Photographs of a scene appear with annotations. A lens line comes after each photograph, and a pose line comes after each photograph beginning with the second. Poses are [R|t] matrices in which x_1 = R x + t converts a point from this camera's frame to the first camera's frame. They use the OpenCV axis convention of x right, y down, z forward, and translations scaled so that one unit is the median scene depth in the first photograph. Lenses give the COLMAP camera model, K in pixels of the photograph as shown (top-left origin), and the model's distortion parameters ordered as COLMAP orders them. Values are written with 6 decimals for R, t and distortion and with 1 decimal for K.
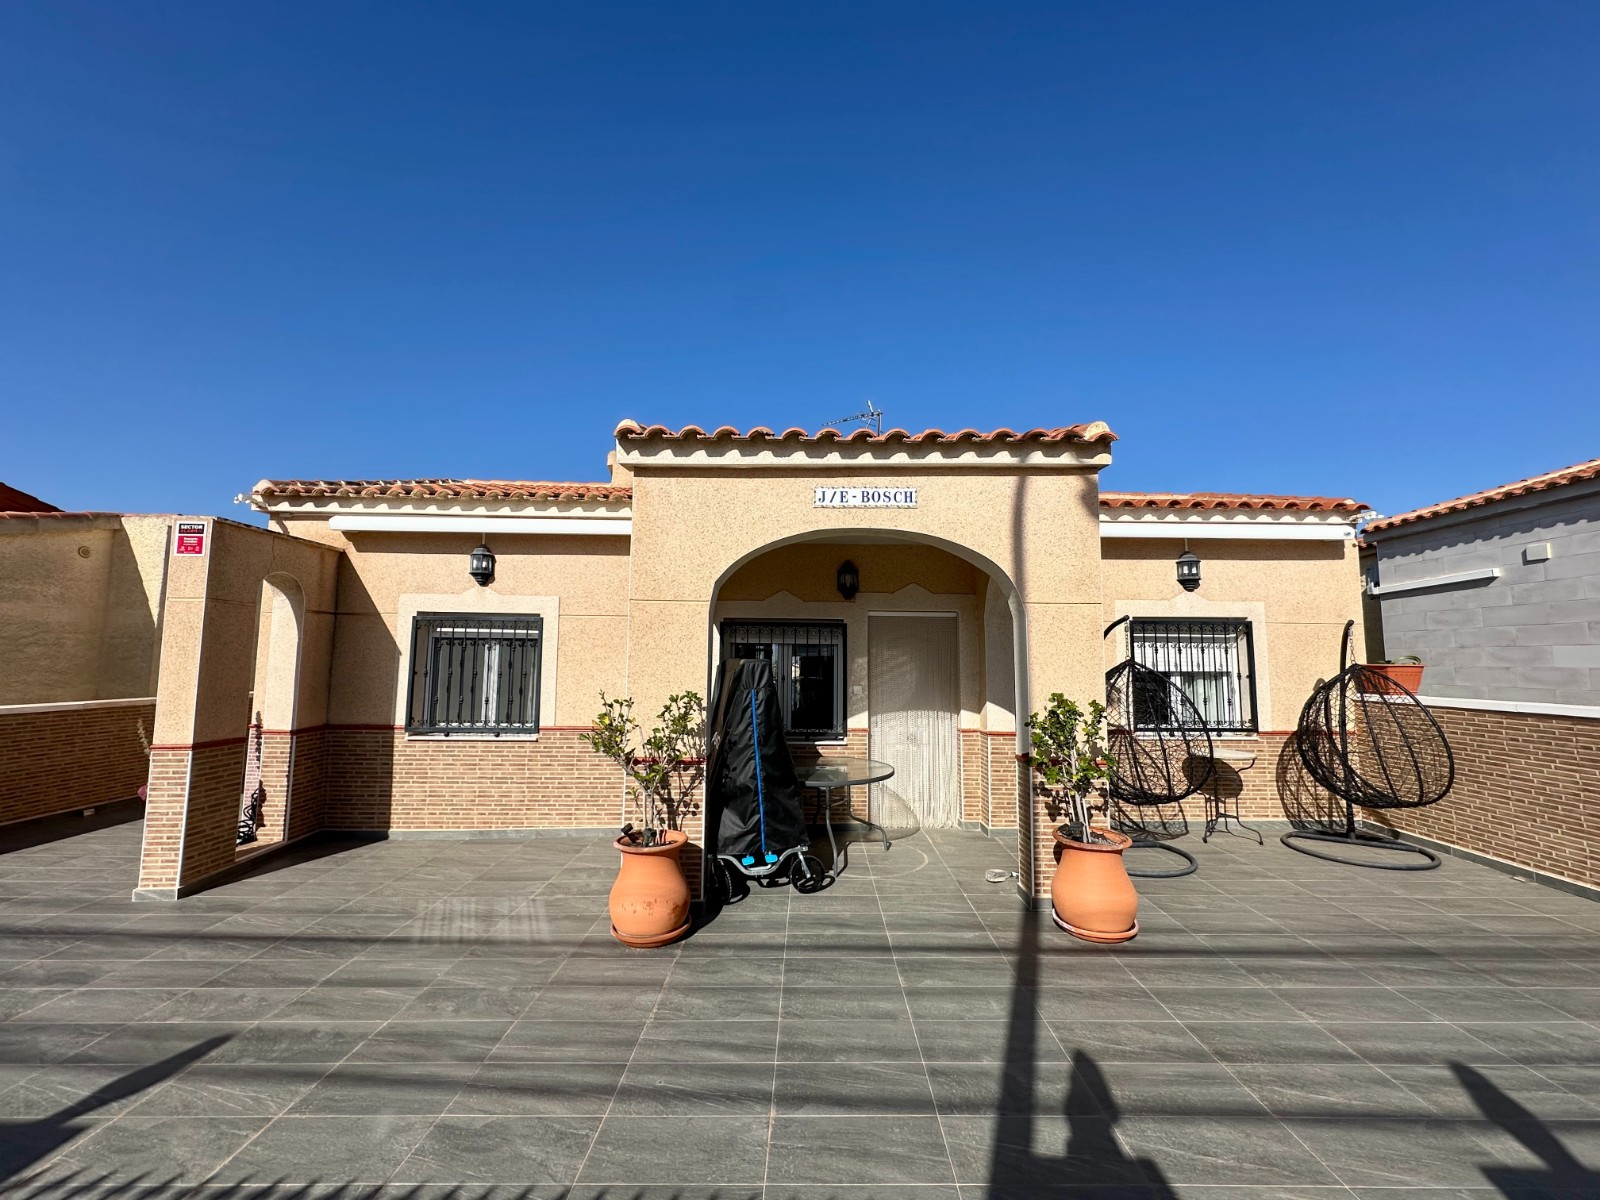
lens RADIAL K [[635.4, 0, 800.8], [0, 635.4, 603.4], [0, 0, 1]] dist [-0.007366, 0.001989]
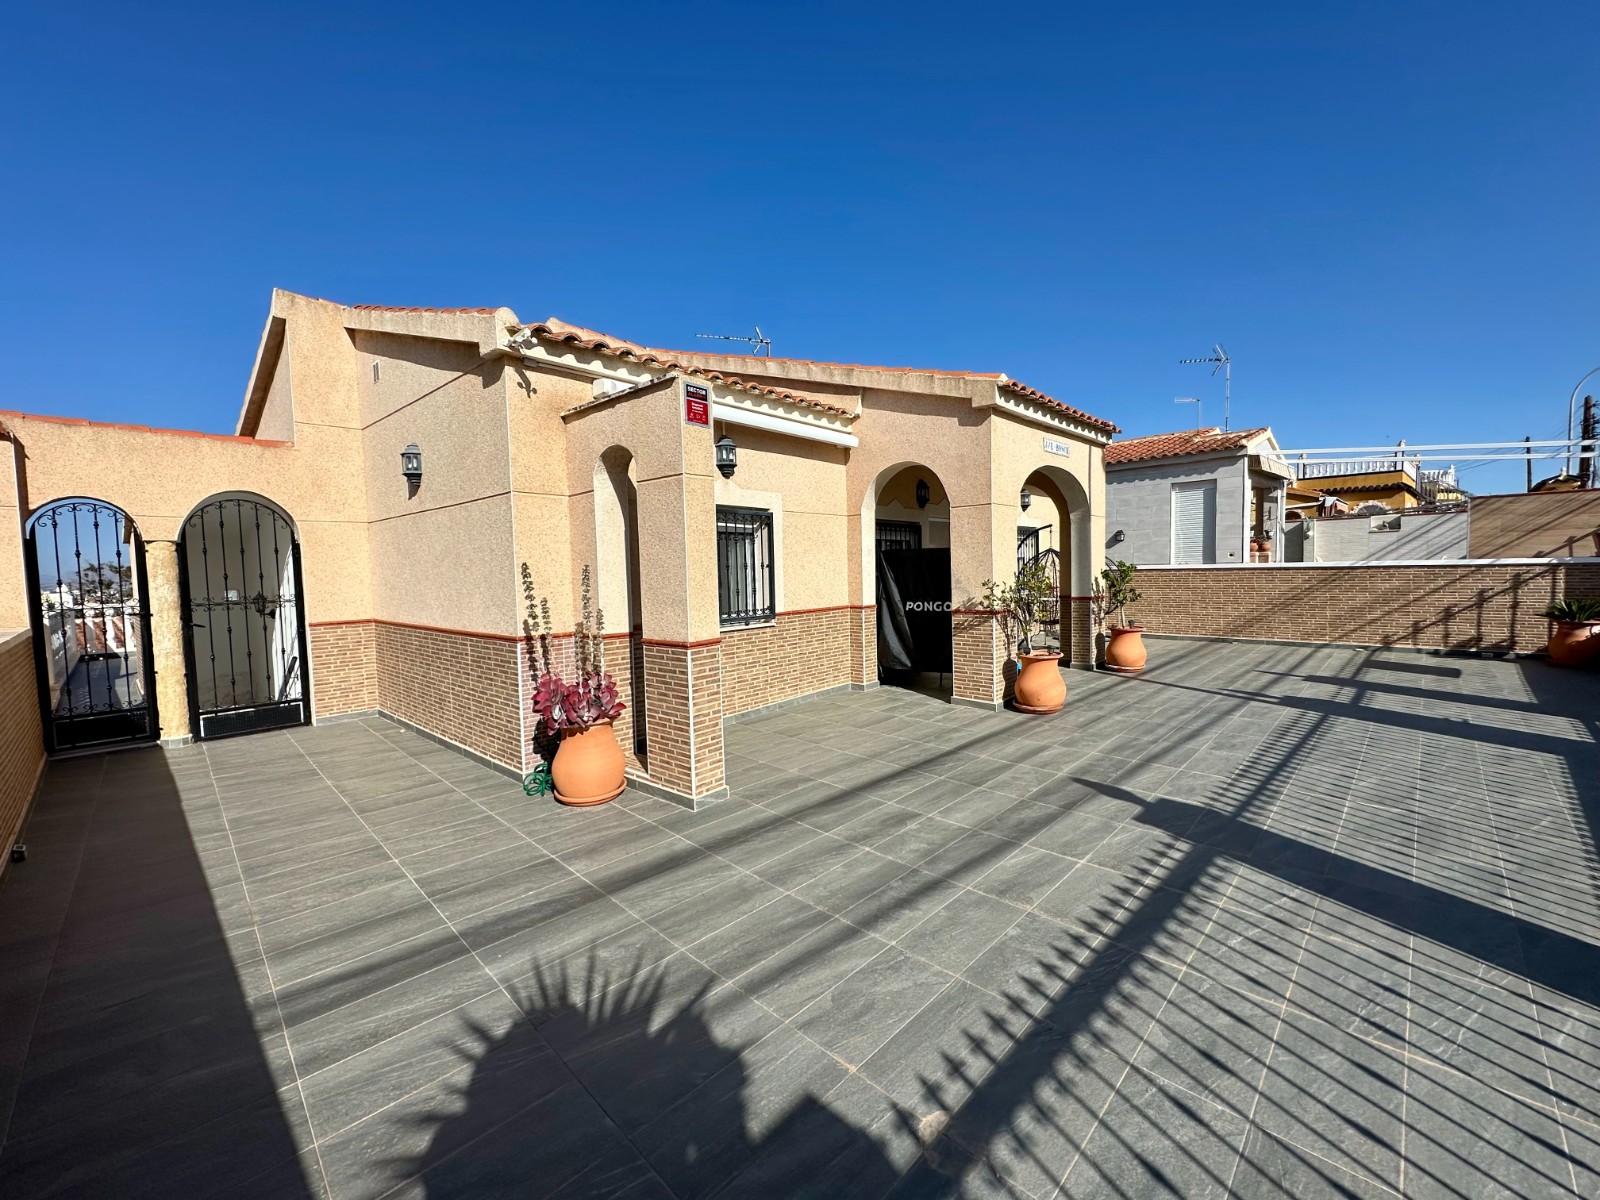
lens RADIAL K [[635.4, 0, 806.8], [0, 635.4, 598.0], [0, 0, 1]] dist [-0.007366, 0.001989]
pose [[0.691422, -0.059161, 0.720024, -1.565947], [-0.034253, 0.992836, 0.114469, 0.056340], [-0.721638, -0.103809, 0.684443, 0.287905]]
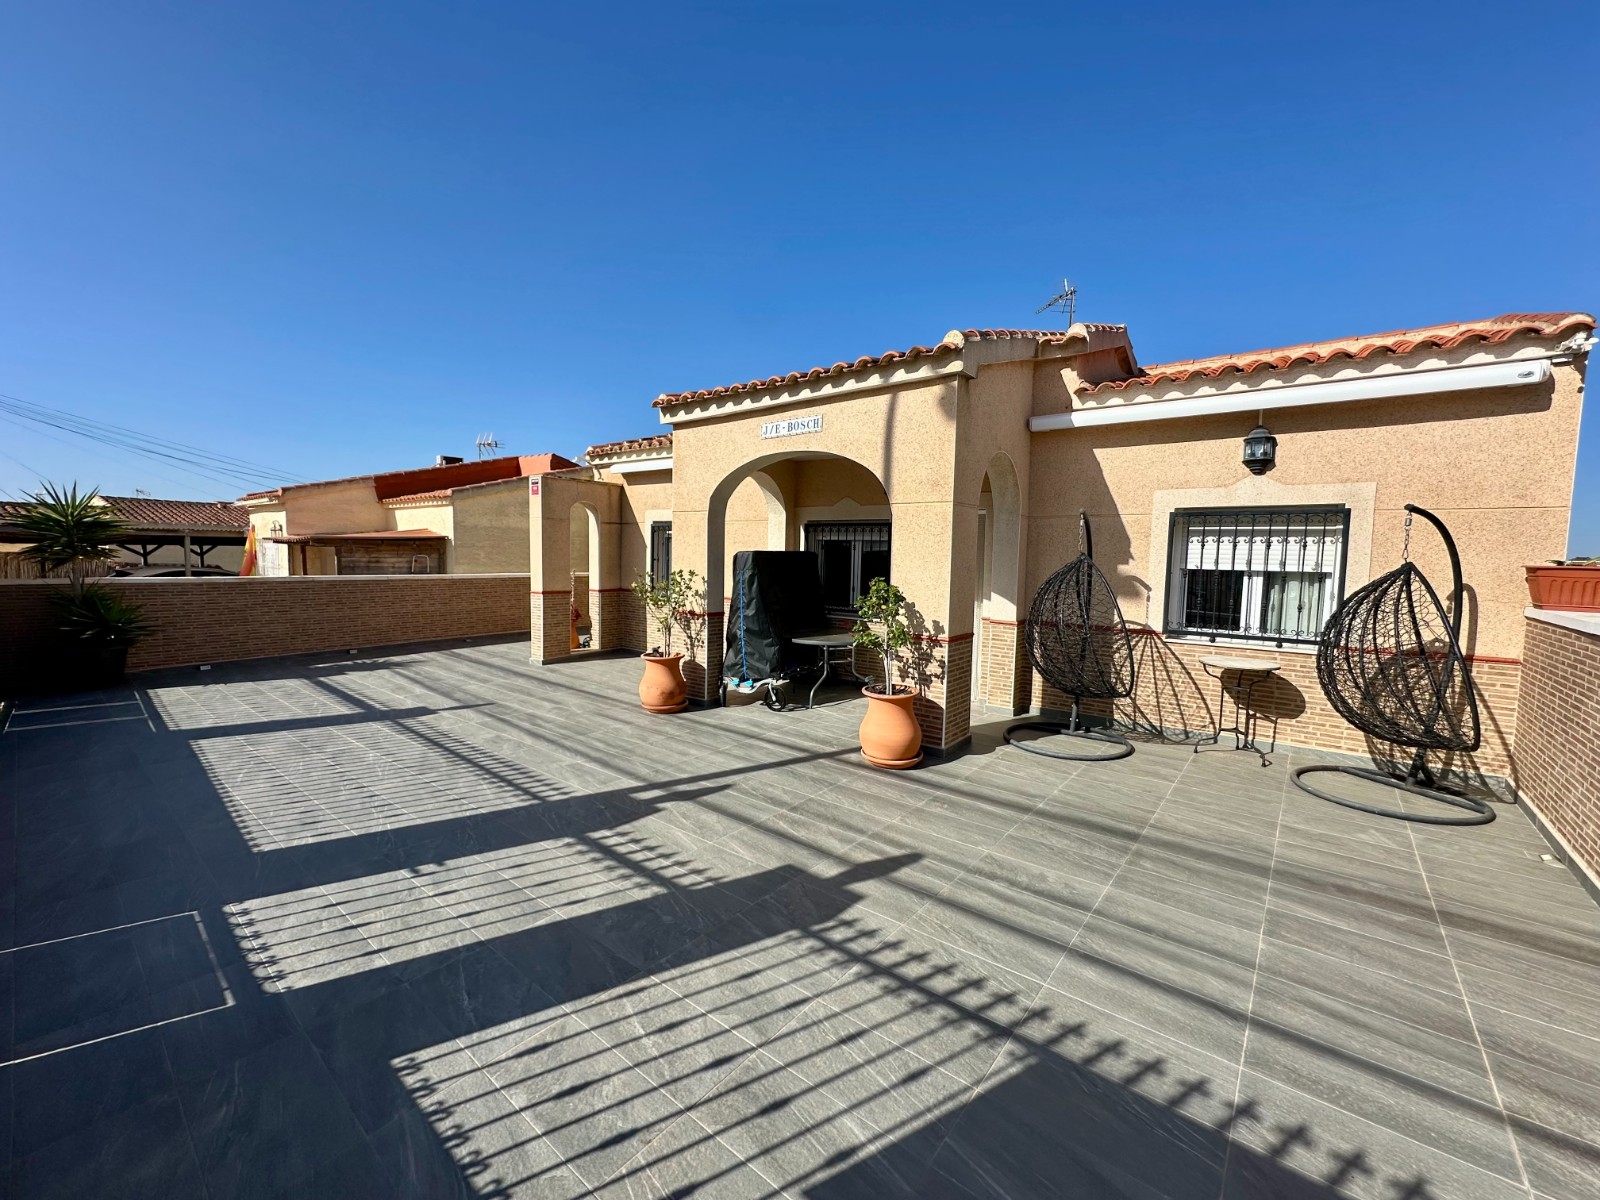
lens RADIAL K [[635.4, 0, 801.1], [0, 635.4, 608.7], [0, 0, 1]] dist [-0.007366, 0.001989]
pose [[0.784903, 0.061093, -0.616600, 0.948185], [0.040314, 0.987984, 0.149209, 0.009256], [0.618306, -0.141972, 0.773008, -0.059464]]
